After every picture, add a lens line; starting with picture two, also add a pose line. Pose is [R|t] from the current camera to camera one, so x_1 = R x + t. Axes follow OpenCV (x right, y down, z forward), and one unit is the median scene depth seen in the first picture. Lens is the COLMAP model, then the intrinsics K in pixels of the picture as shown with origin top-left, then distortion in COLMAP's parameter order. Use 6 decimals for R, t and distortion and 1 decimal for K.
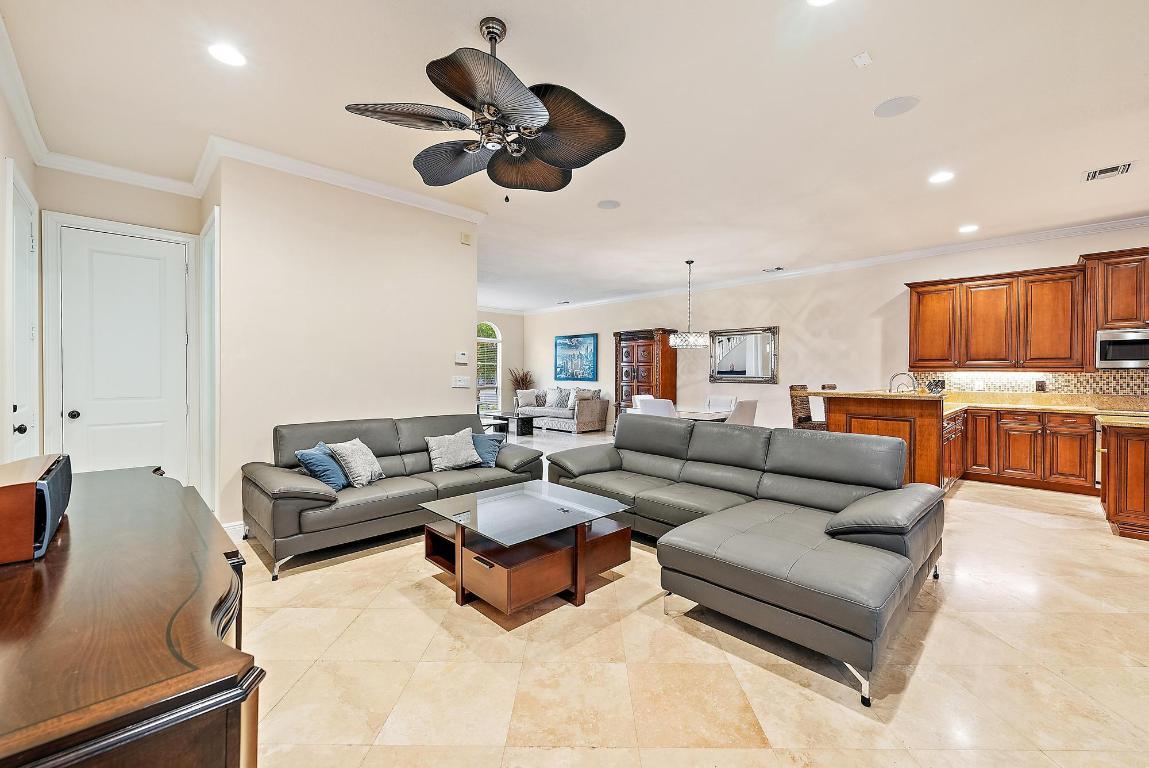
lens RADIAL K [[460.4, 0, 576.6], [0, 460.4, 377.3], [0, 0, 1]] dist [-0.003041, 0.000373]
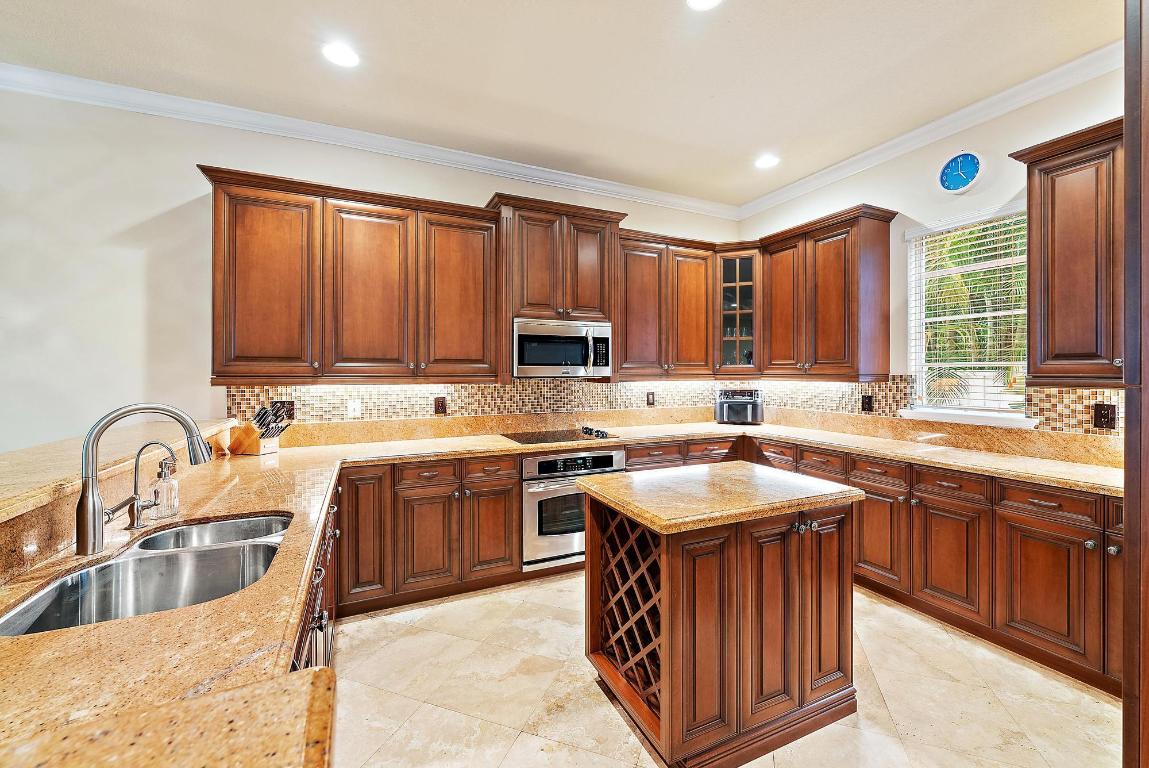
lens RADIAL K [[460.4, 0, 581.0], [0, 460.4, 373.1], [0, 0, 1]] dist [-0.003041, 0.000373]
pose [[0.331120, -0.008147, 0.943554, 0.497770], [0.011605, 0.999922, 0.004561, -0.024219], [-0.943517, 0.009440, 0.331189, 0.619976]]
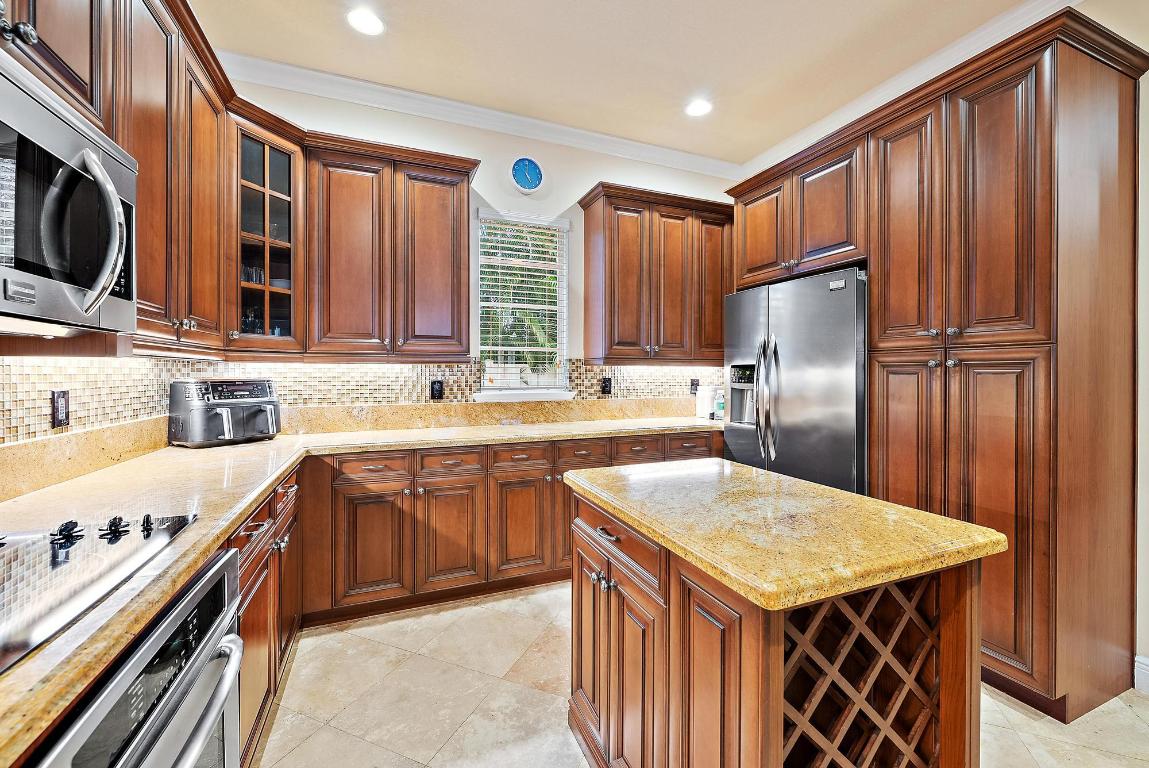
lens RADIAL K [[460.4, 0, 581.2], [0, 460.4, 374.6], [0, 0, 1]] dist [-0.003041, 0.000373]
pose [[-0.925963, -0.006397, 0.377560, 0.847478], [-0.000348, 0.999871, 0.016089, -0.003182], [-0.377614, 0.014767, -0.925845, 0.893657]]
